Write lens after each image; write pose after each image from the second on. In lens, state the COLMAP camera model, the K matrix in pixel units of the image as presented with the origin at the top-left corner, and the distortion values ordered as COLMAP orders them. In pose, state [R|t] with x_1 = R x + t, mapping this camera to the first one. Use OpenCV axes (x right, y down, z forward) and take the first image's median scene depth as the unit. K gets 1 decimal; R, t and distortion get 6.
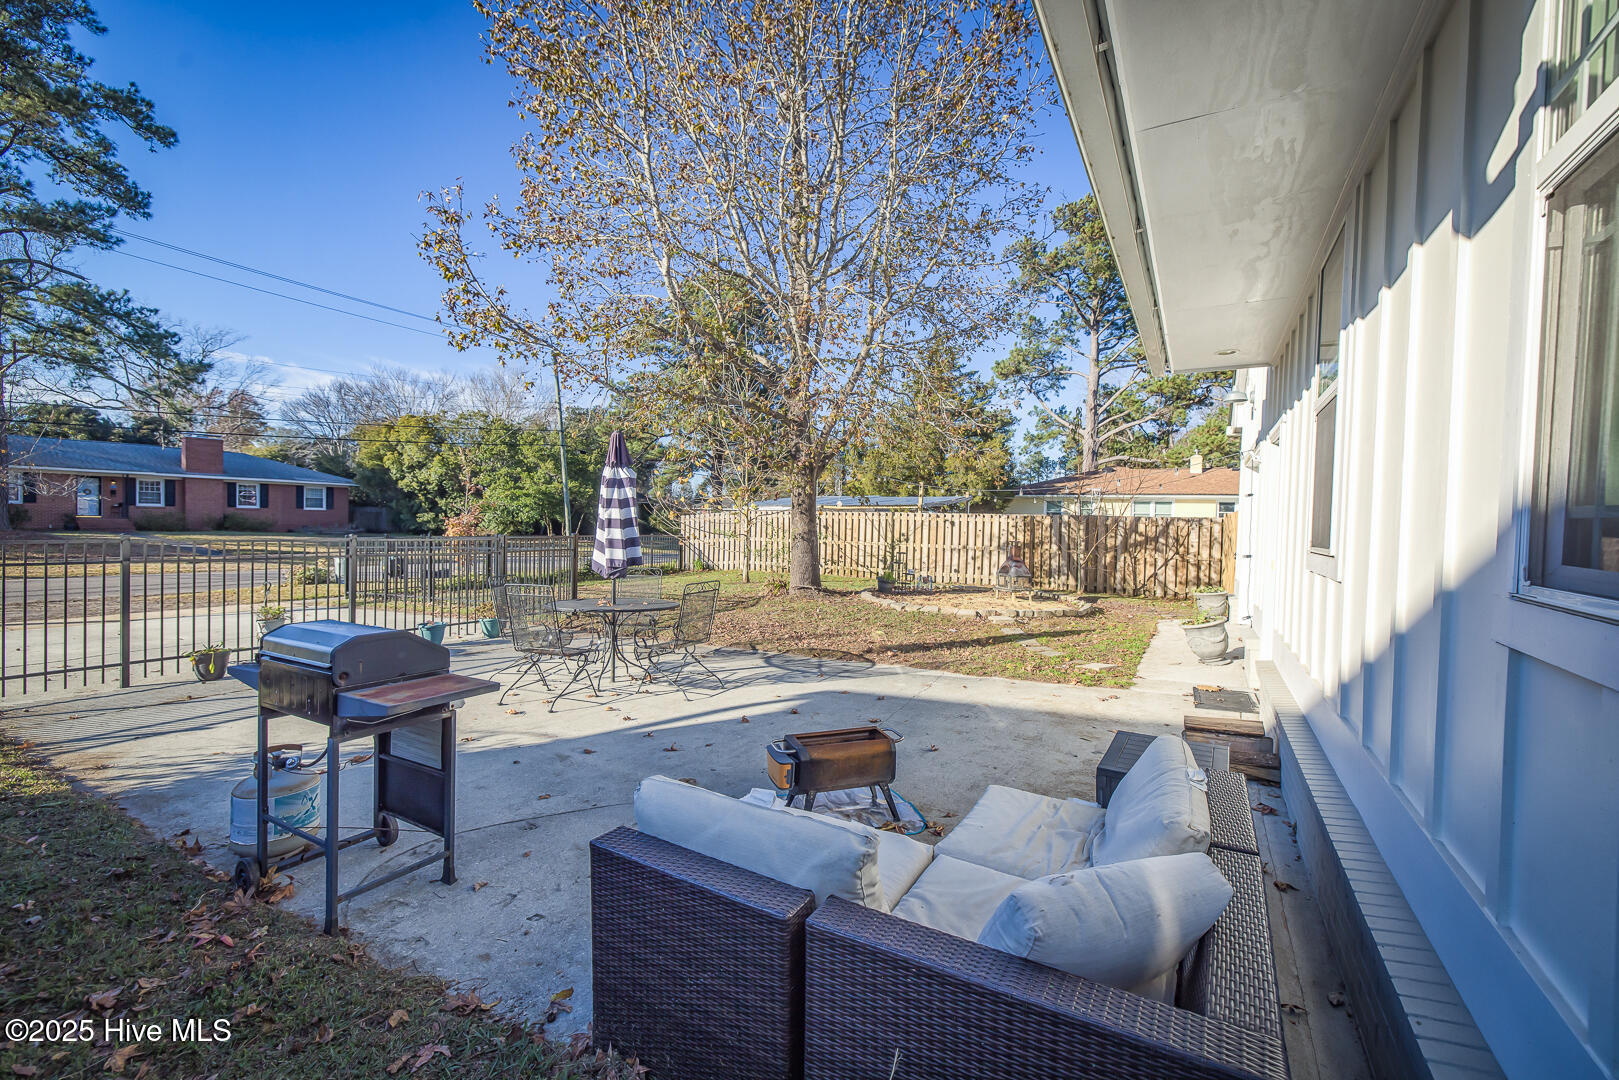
lens RADIAL K [[684.4, 0, 813.9], [0, 684.4, 534.9], [0, 0, 1]] dist [-0.001696, 0.000578]
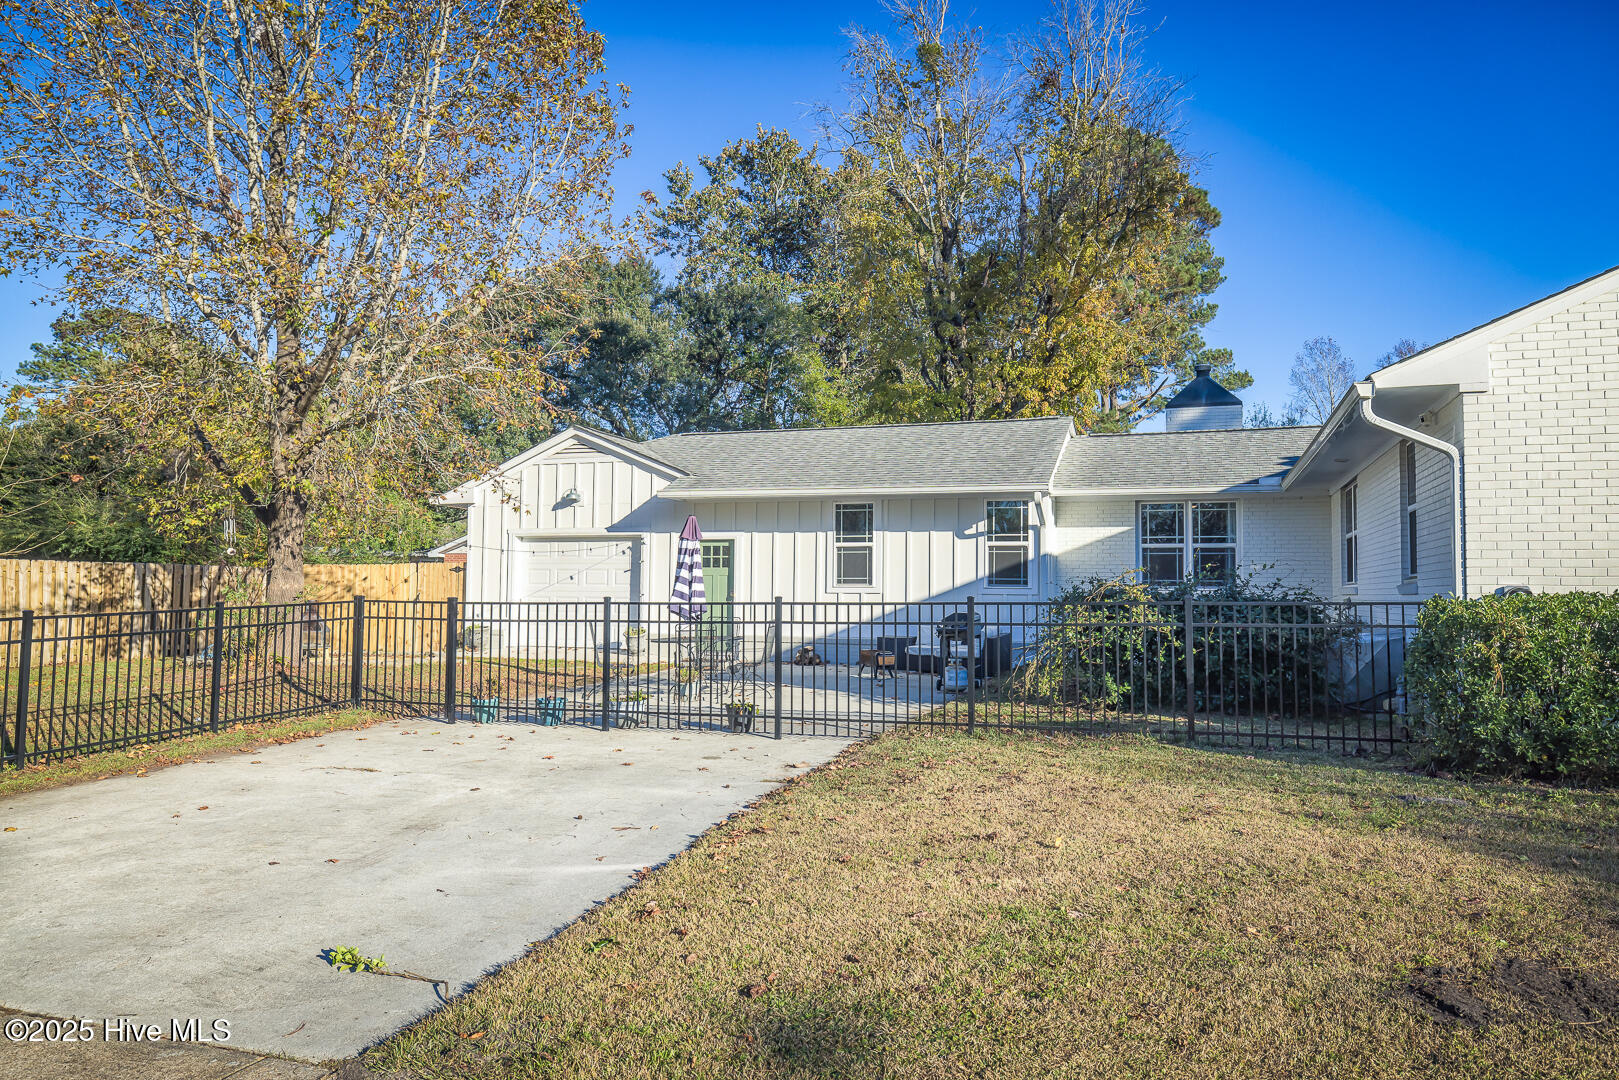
lens RADIAL K [[1096.9, 0, 805.6], [0, 1096.9, 523.3], [0, 0, 1]] dist [-0.027021, 0.002300]
pose [[-0.179488, 0.038256, 0.983016, -0.971138], [0.010192, 0.999262, -0.037027, -0.019577], [-0.983707, 0.003373, -0.179746, 0.451680]]
